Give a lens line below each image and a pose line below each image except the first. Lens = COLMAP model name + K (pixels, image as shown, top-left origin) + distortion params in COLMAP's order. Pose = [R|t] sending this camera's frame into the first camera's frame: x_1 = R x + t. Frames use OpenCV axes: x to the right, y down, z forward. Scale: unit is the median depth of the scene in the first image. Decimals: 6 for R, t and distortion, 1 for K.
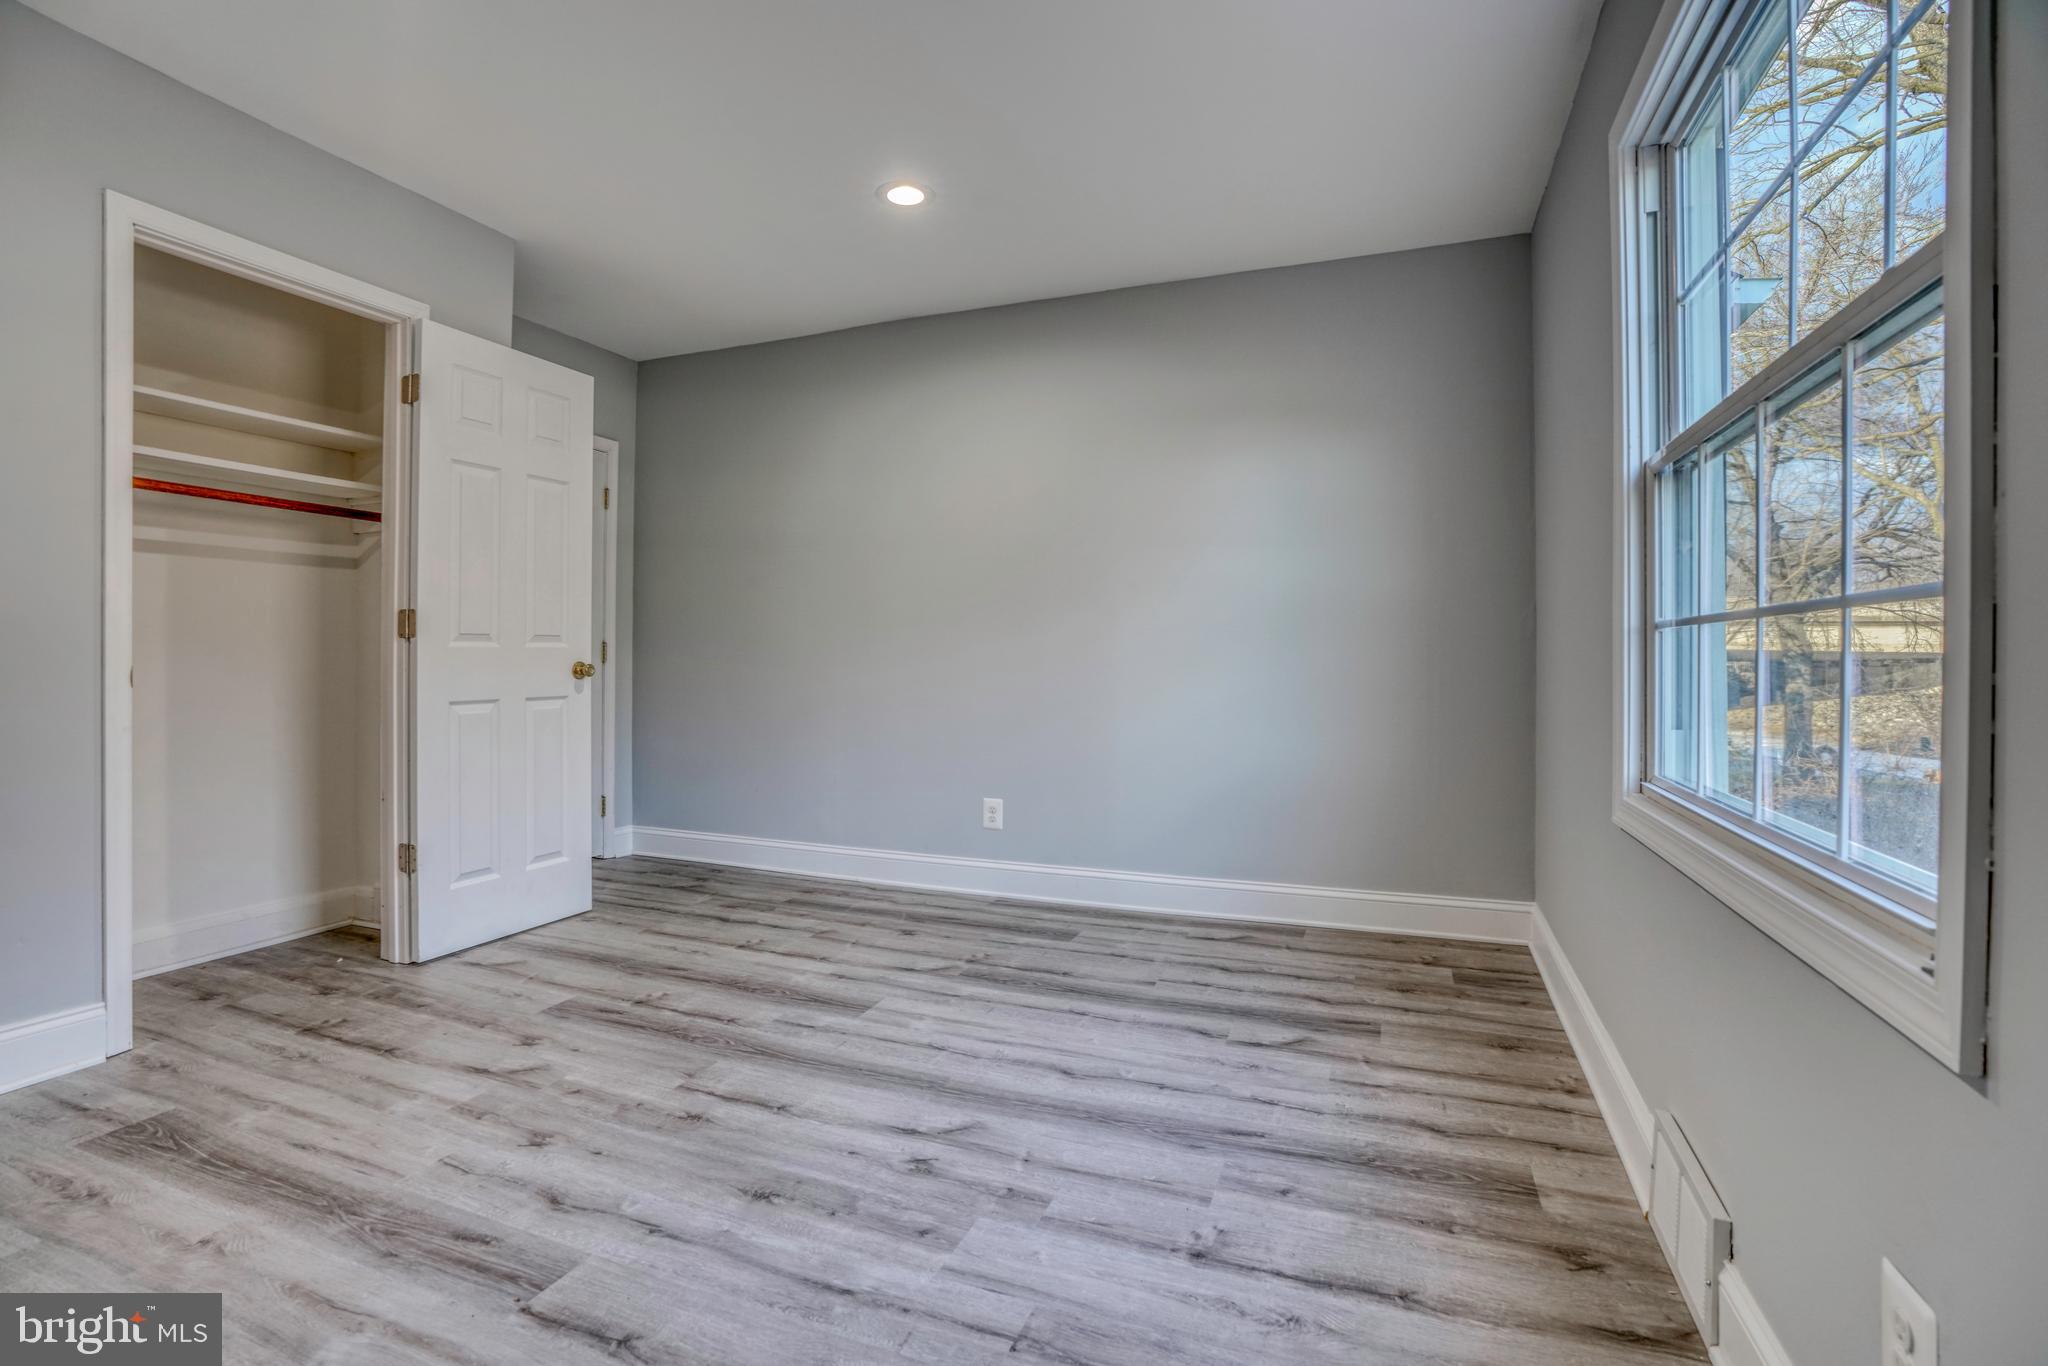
lens RADIAL K [[943.1, 0, 1005.1], [0, 943.1, 672.1], [0, 0, 1]] dist [-0.069084, 0.027082]
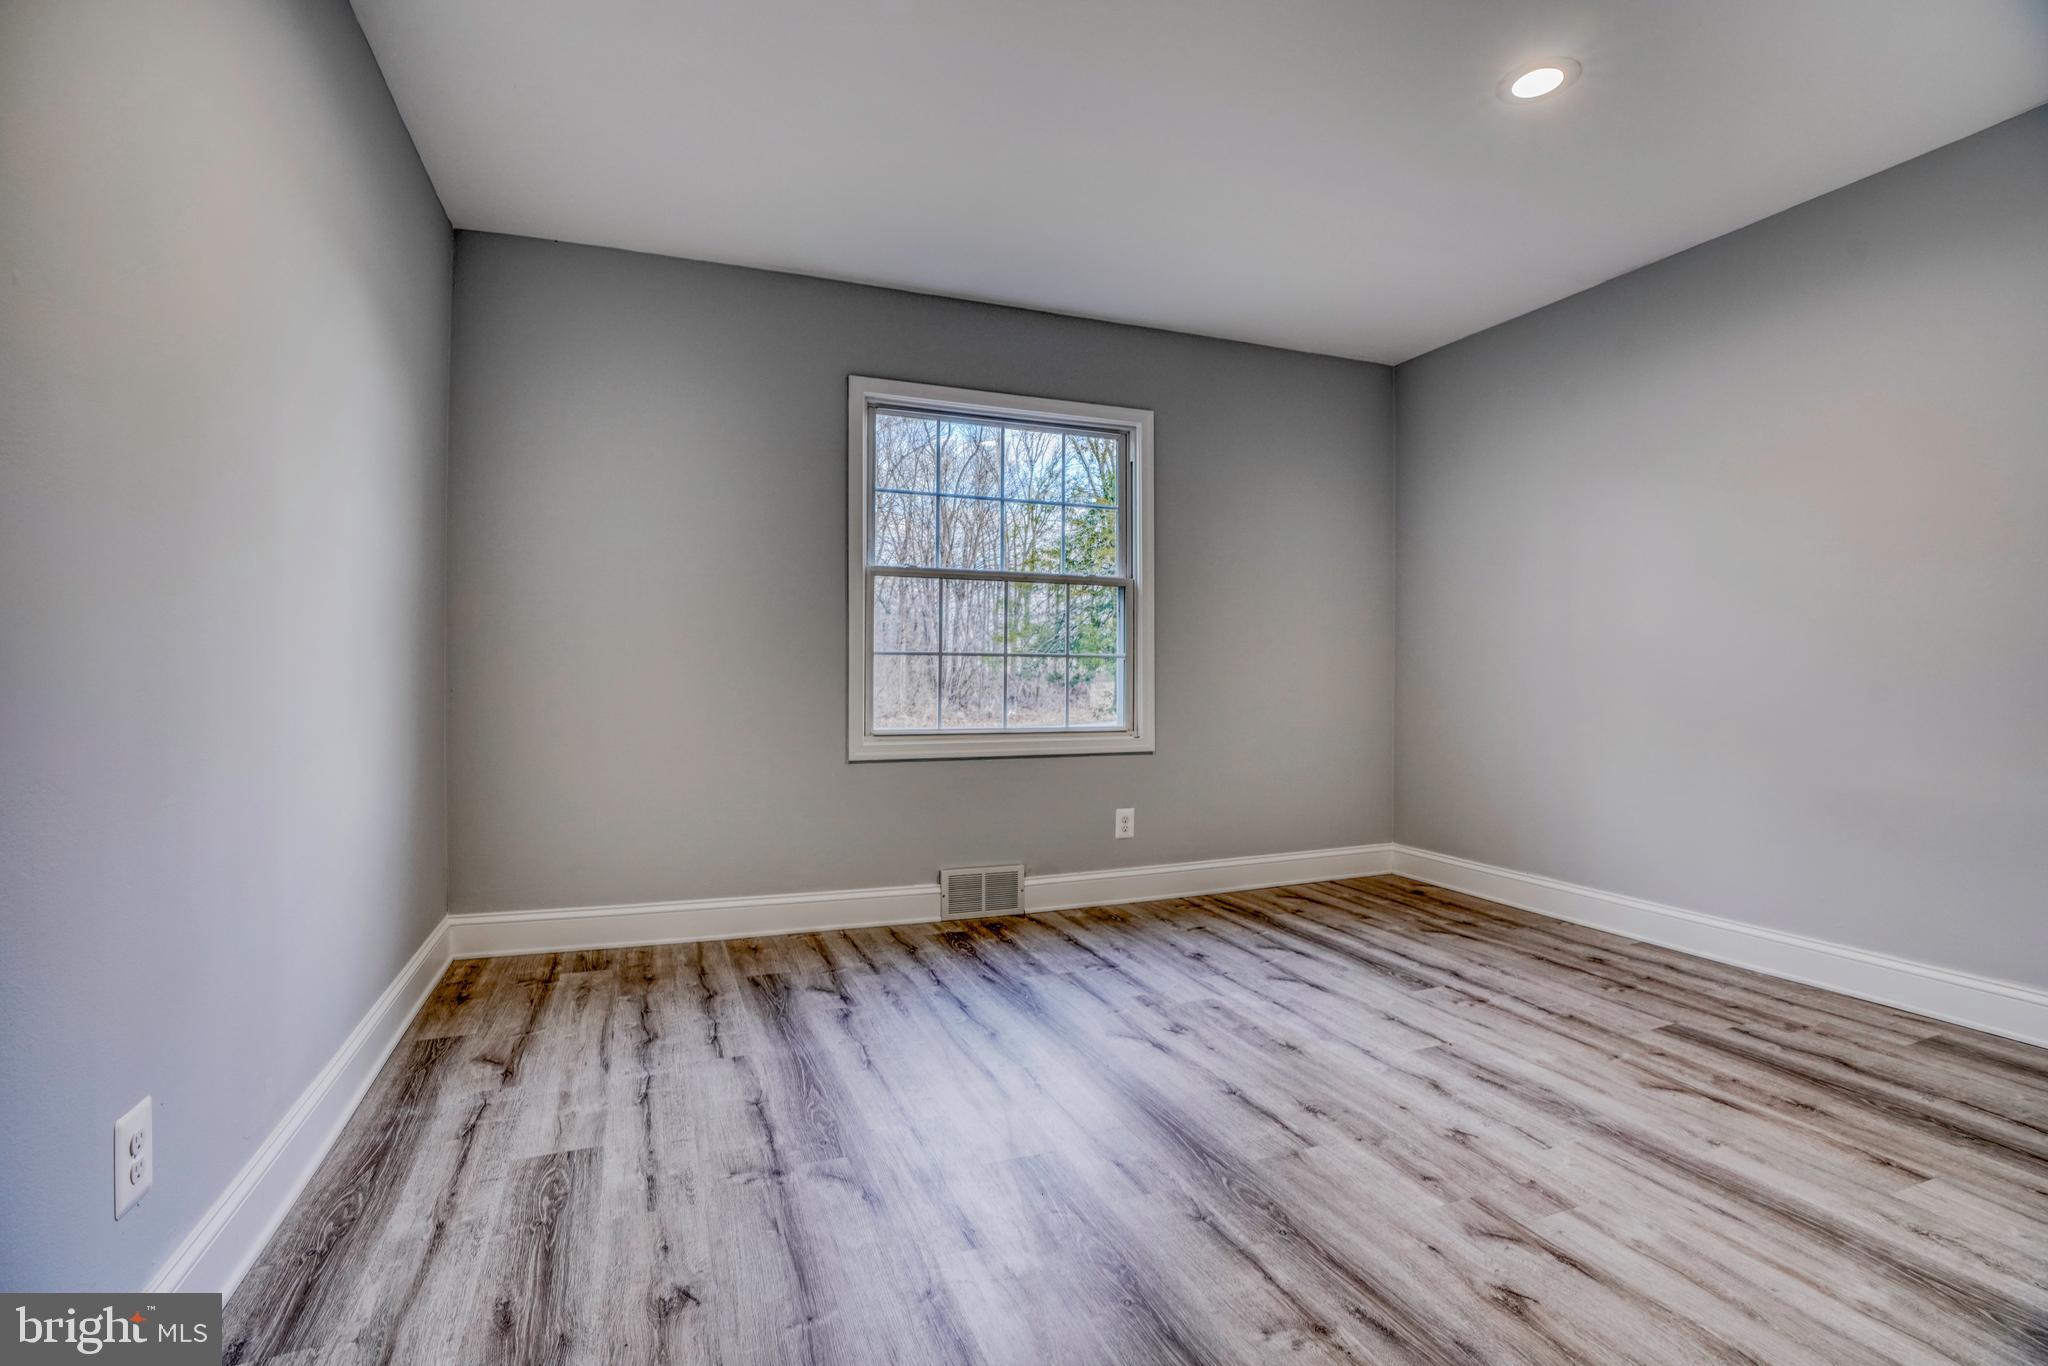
lens RADIAL K [[943.1, 0, 1005.1], [0, 943.1, 672.1], [0, 0, 1]] dist [-0.069084, 0.027082]
pose [[-0.687011, -0.008314, 0.726599, -0.745167], [-0.000148, 0.999936, 0.011302, -0.025570], [-0.726647, 0.007657, -0.686968, 1.714154]]
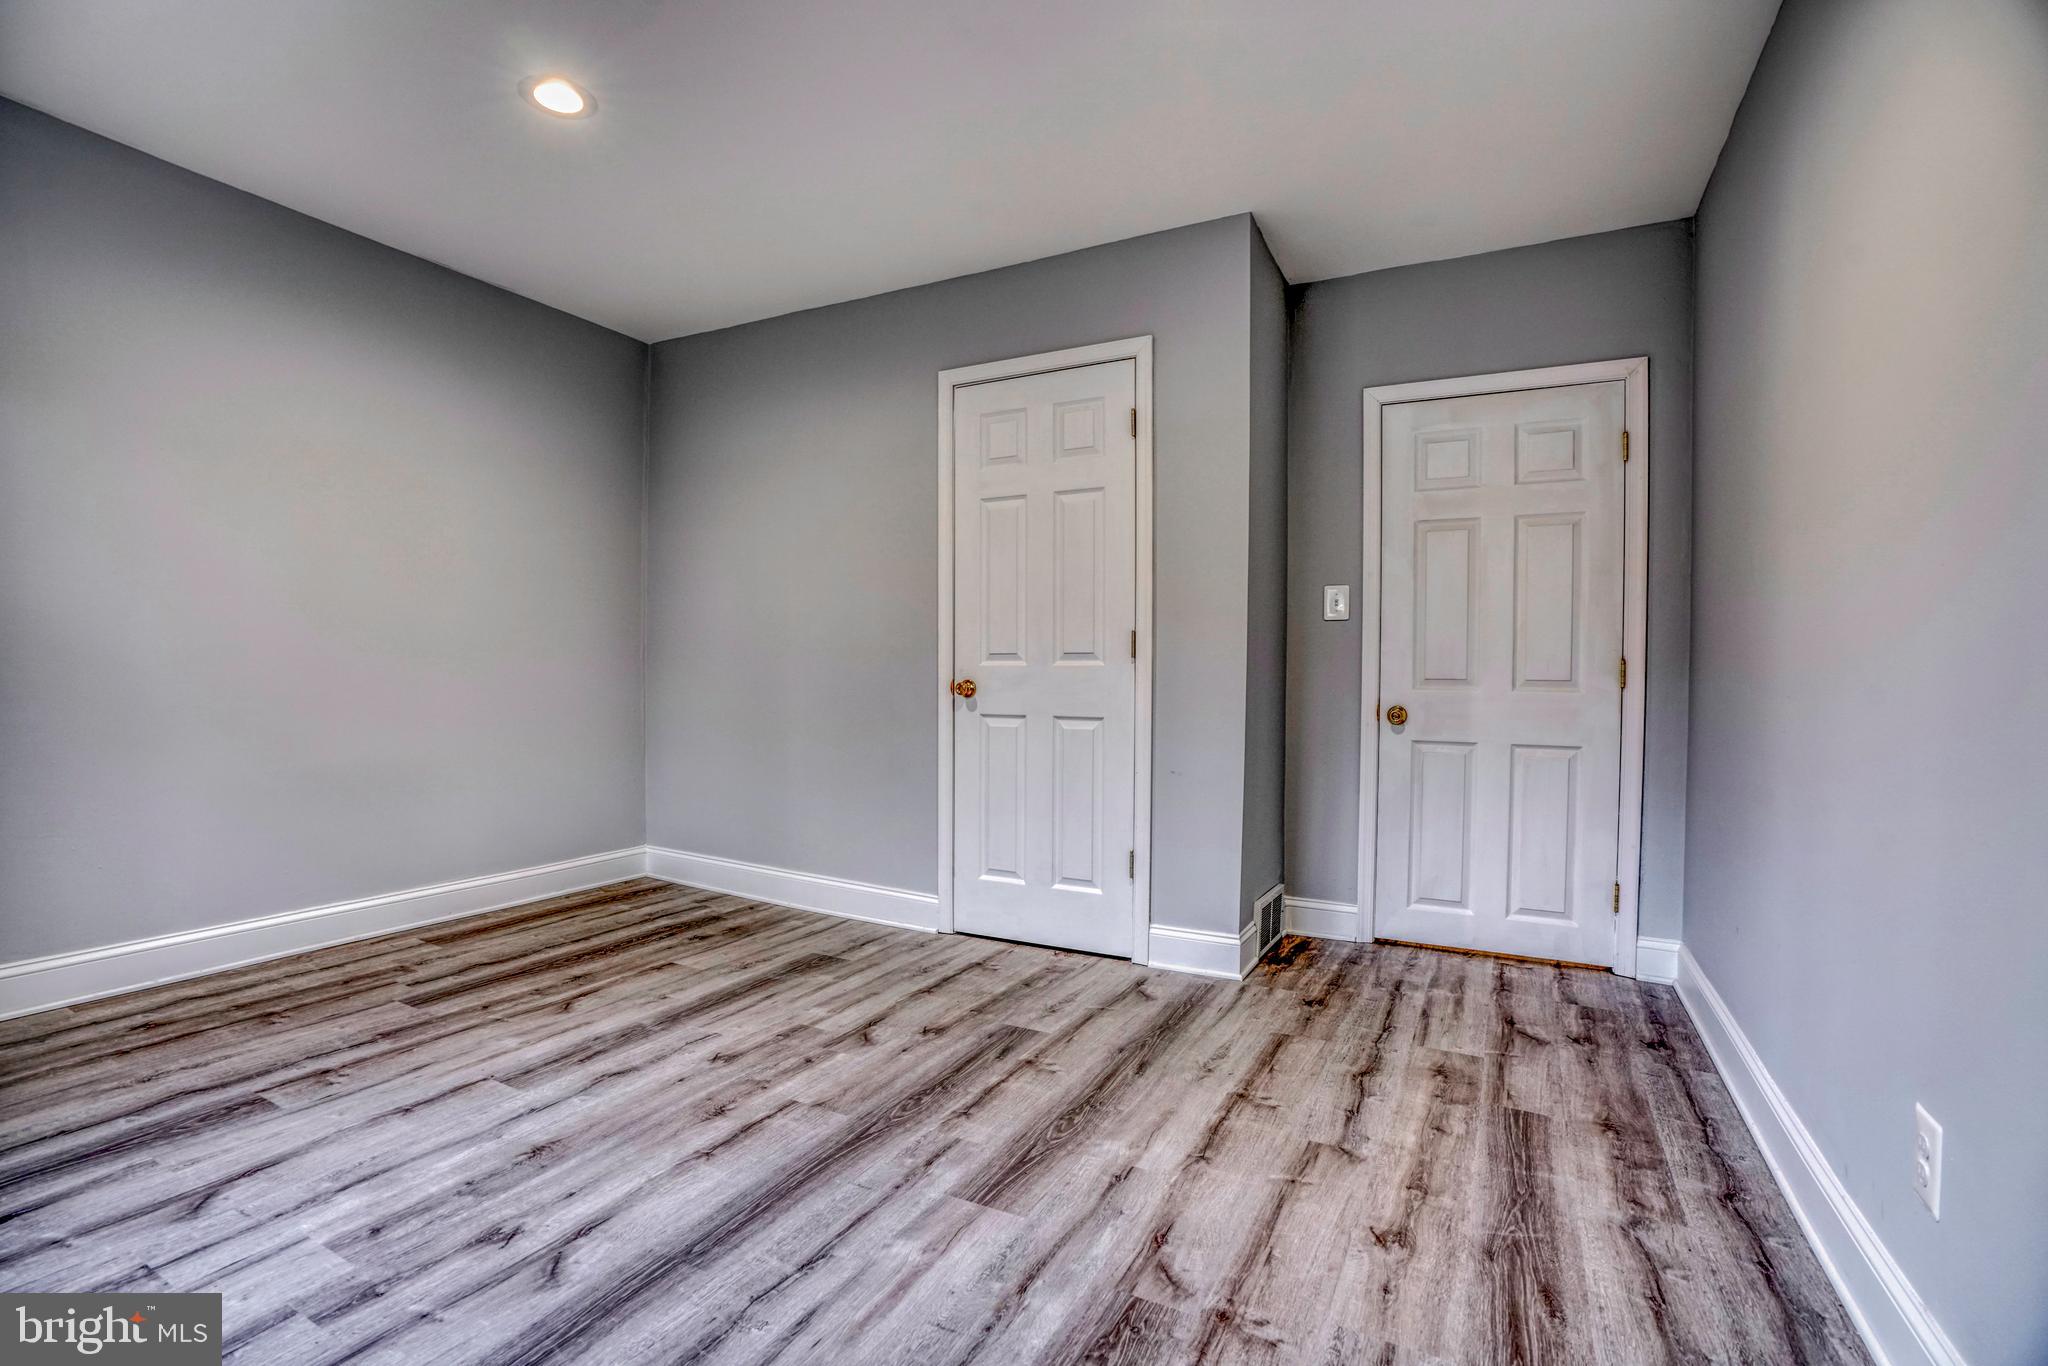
lens RADIAL K [[943.1, 0, 1005.1], [0, 943.1, 672.1], [0, 0, 1]] dist [-0.069084, 0.027082]
pose [[-0.111476, -0.008806, -0.993728, 0.573143], [-0.025459, 0.999658, -0.006002, -0.011171], [0.993441, 0.024630, -0.111662, 1.234128]]
